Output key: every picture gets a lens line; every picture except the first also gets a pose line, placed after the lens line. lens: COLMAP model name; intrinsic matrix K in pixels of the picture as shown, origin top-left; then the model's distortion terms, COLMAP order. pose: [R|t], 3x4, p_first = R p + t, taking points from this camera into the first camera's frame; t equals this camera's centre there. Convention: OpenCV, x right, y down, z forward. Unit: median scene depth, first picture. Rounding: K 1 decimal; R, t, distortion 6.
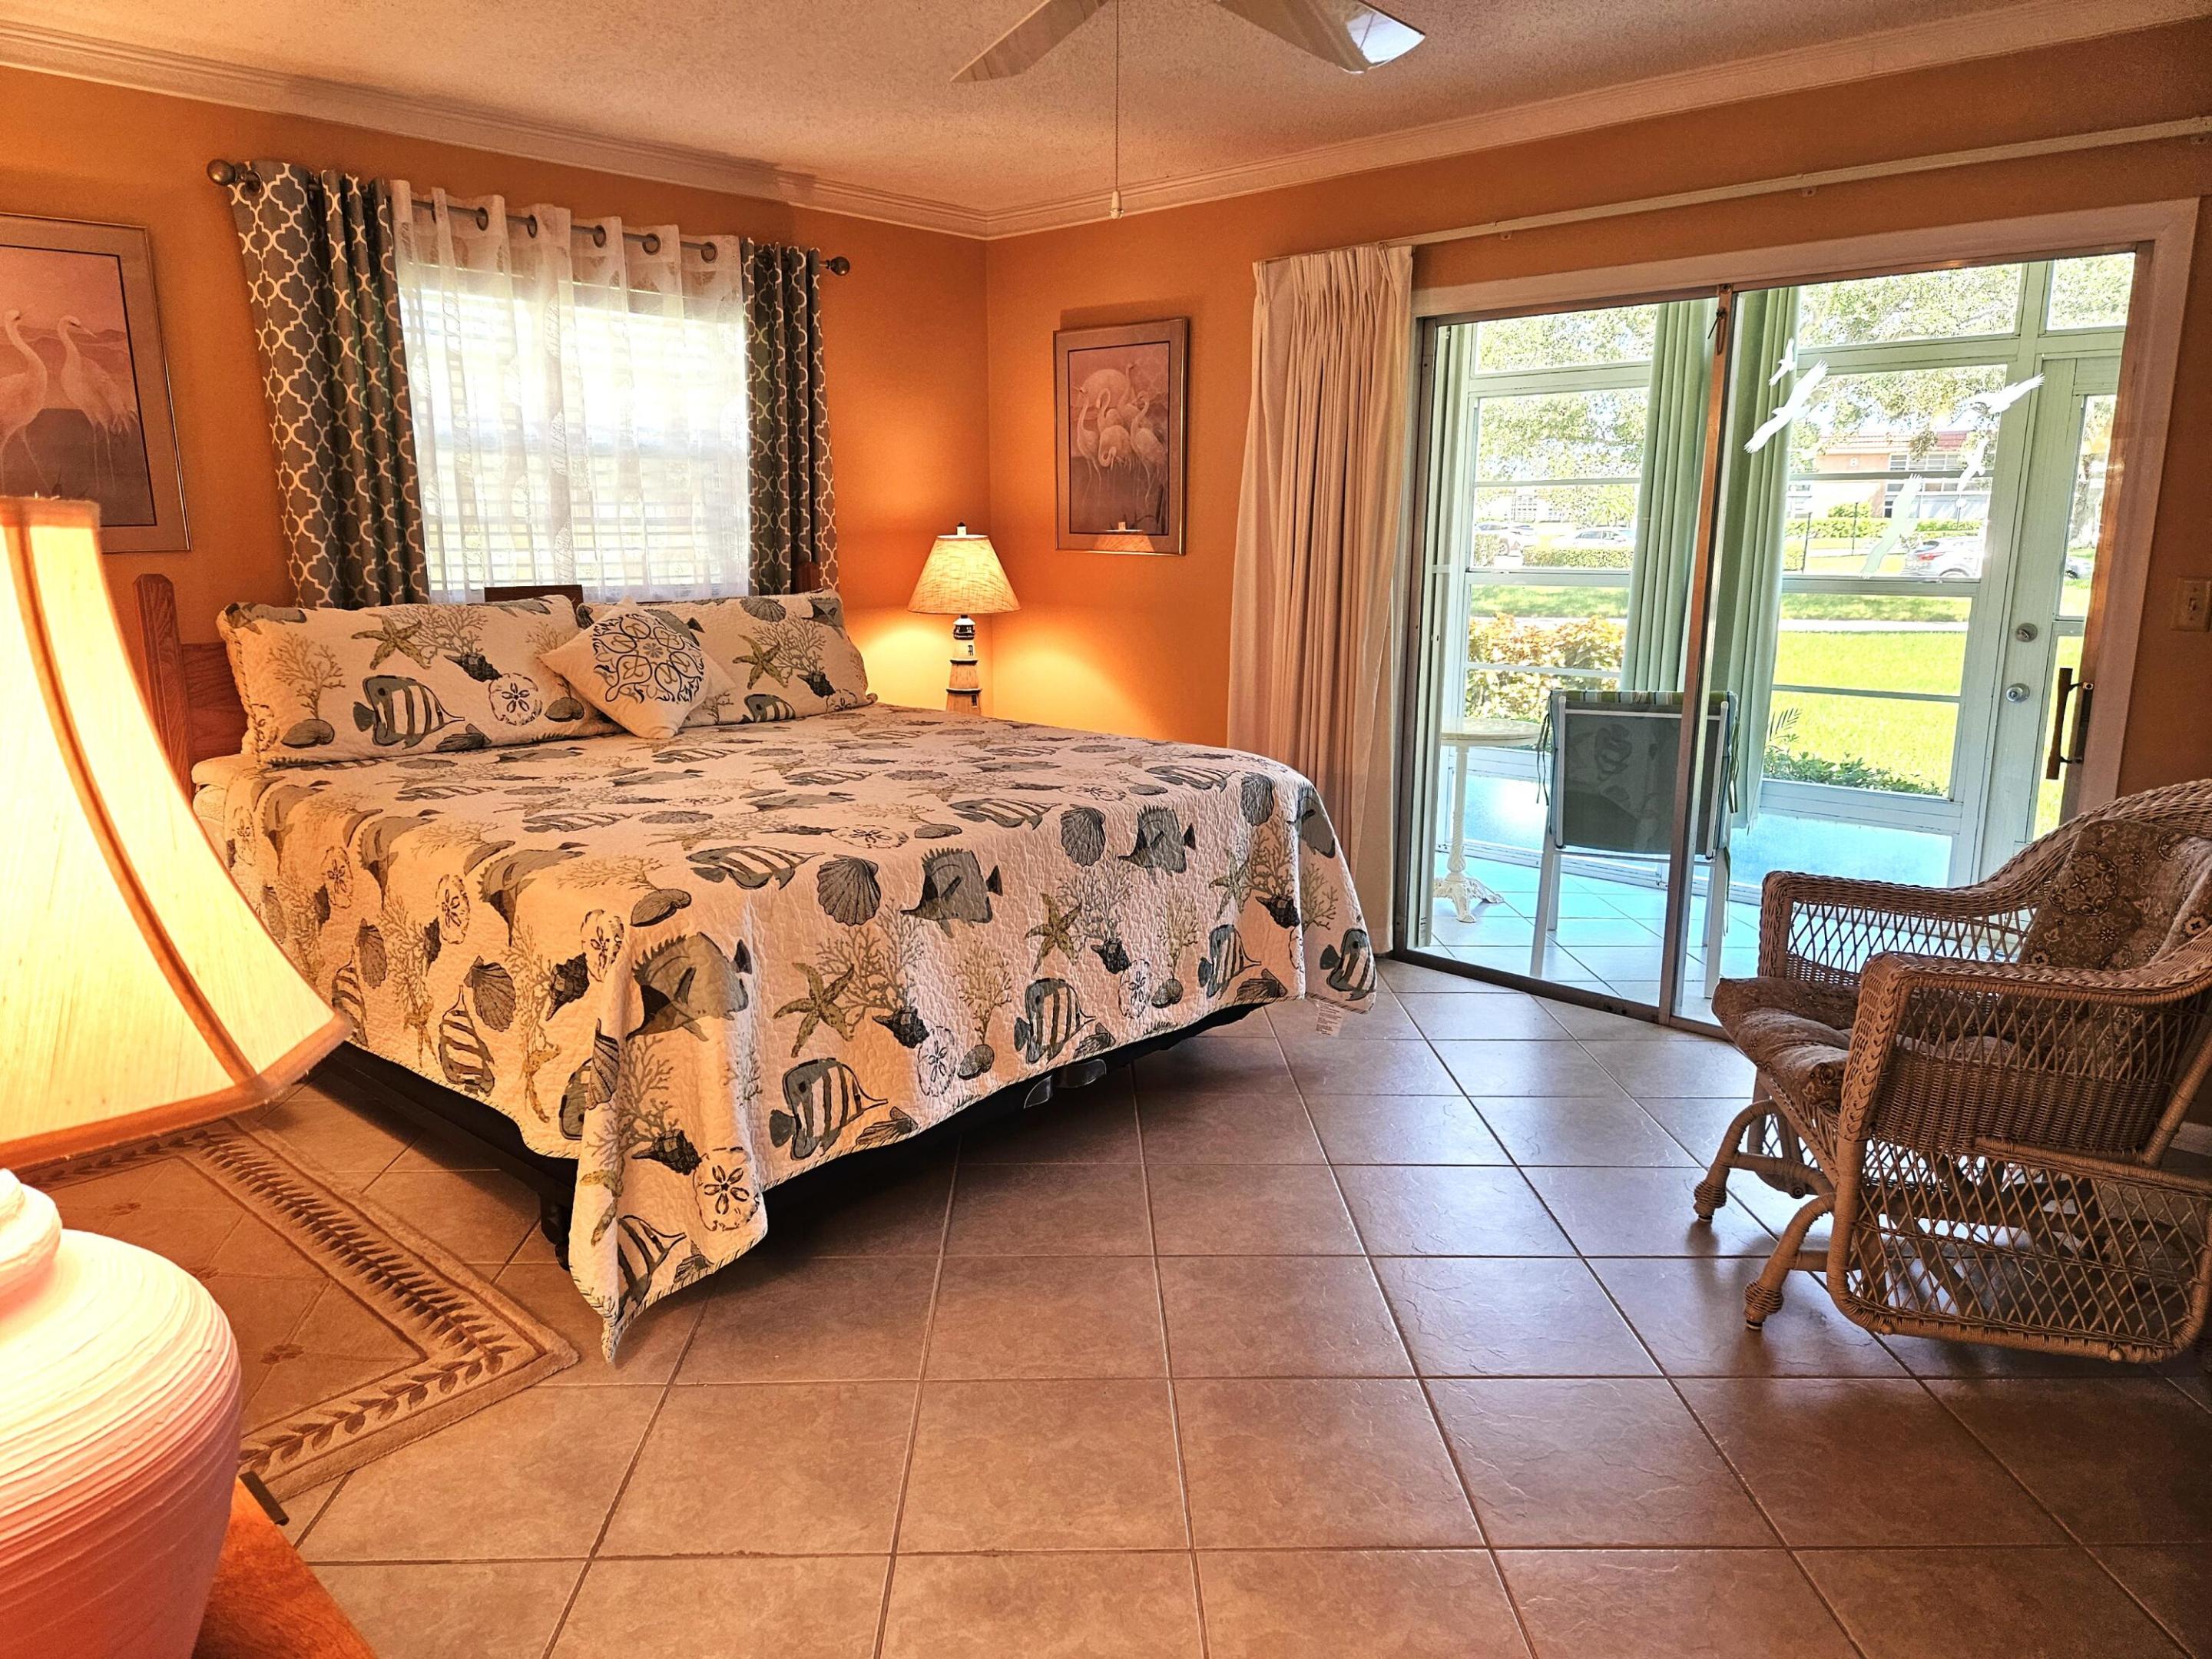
lens RADIAL K [[1515.4, 0, 1116.6], [0, 1515.4, 838.3], [0, 0, 1]] dist [0.069153, -0.059346]
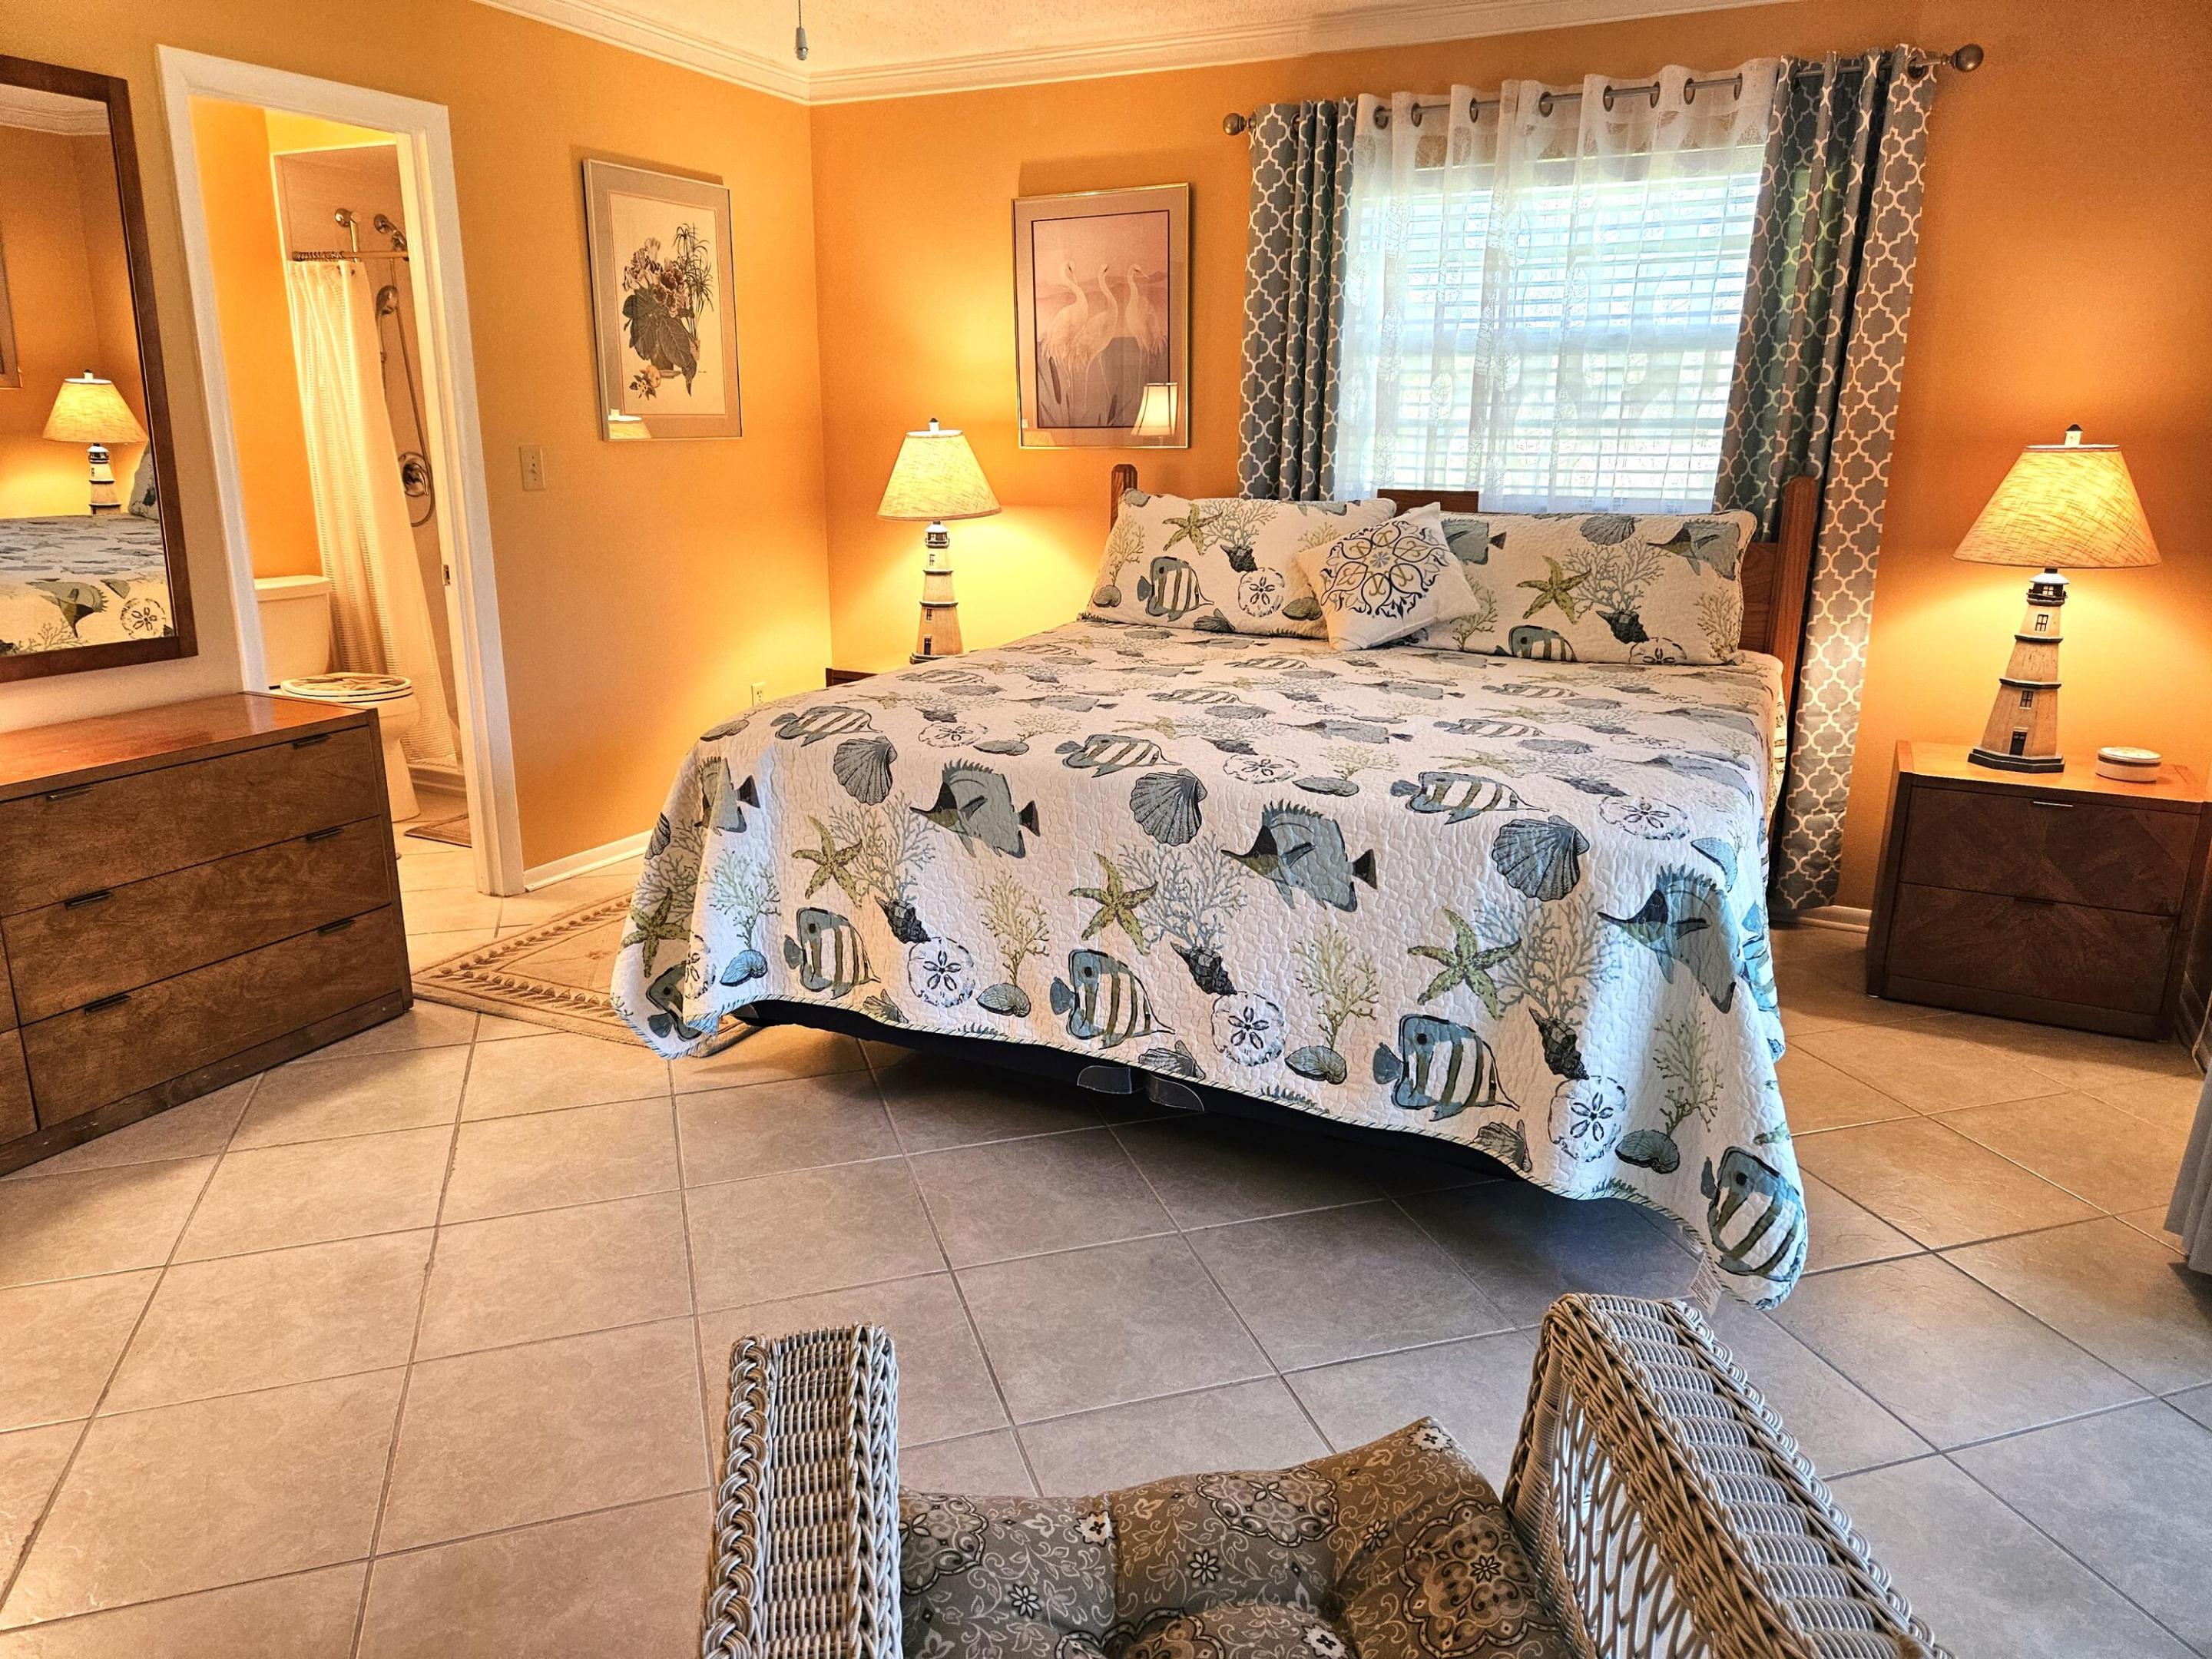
lens RADIAL K [[1515.4, 0, 1091.8], [0, 1515.4, 829.0], [0, 0, 1]] dist [0.069153, -0.059346]
pose [[0.259467, 0.251322, -0.932477, 0.640789], [-0.208688, 0.957324, 0.199950, -0.126863], [0.942935, 0.142716, 0.300842, 0.628452]]
